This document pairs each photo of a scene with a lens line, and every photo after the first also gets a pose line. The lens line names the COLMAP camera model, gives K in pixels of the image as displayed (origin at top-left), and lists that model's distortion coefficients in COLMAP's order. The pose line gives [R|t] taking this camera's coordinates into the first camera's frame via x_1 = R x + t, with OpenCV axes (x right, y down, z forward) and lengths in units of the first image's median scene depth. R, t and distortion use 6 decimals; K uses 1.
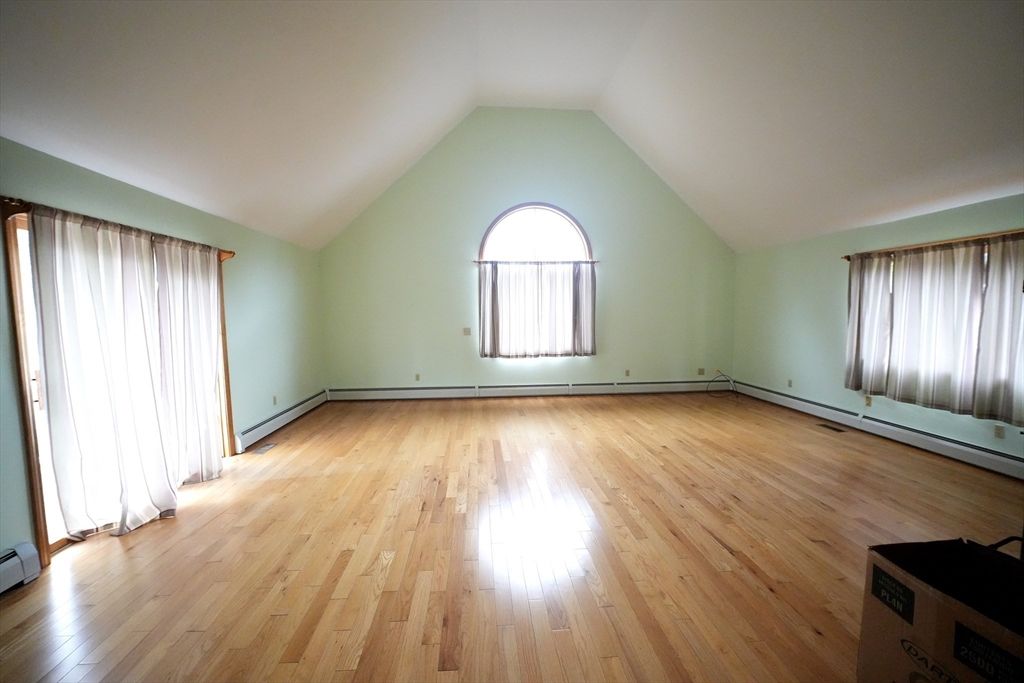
lens RADIAL K [[408.1, 0, 508.5], [0, 408.1, 340.8], [0, 0, 1]] dist [-0.025475, 0.000426]
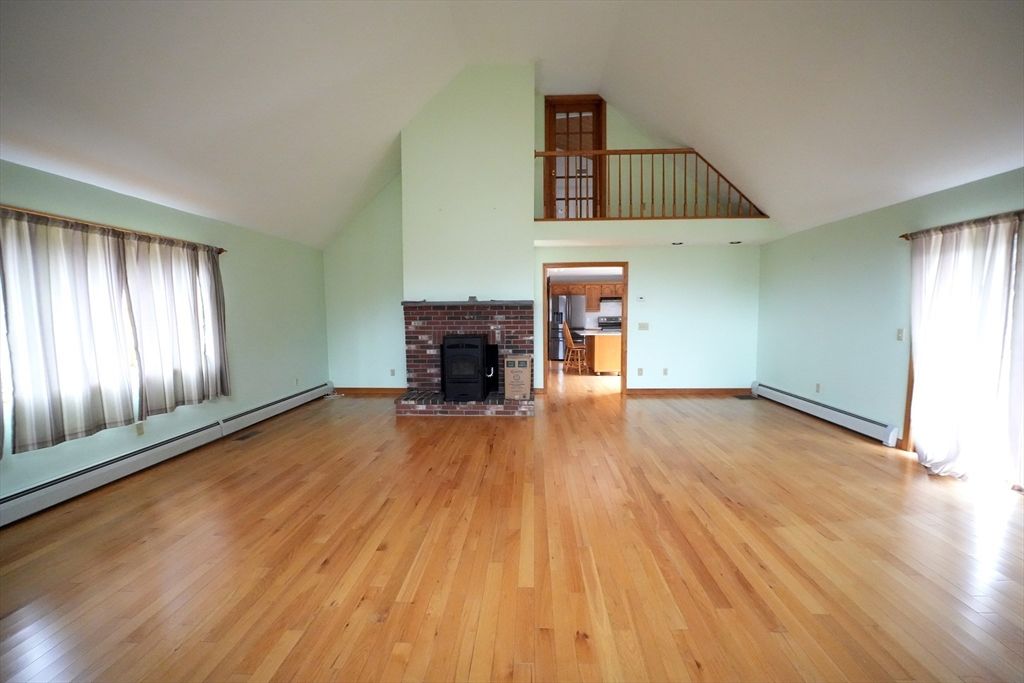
lens RADIAL K [[408.1, 0, 508.5], [0, 408.1, 340.8], [0, 0, 1]] dist [-0.025475, 0.000426]
pose [[-0.991036, 0.006473, 0.133441, 0.162676], [0.025621, 0.989494, 0.142285, -0.107873], [-0.131118, 0.144428, -0.980790, 1.740290]]
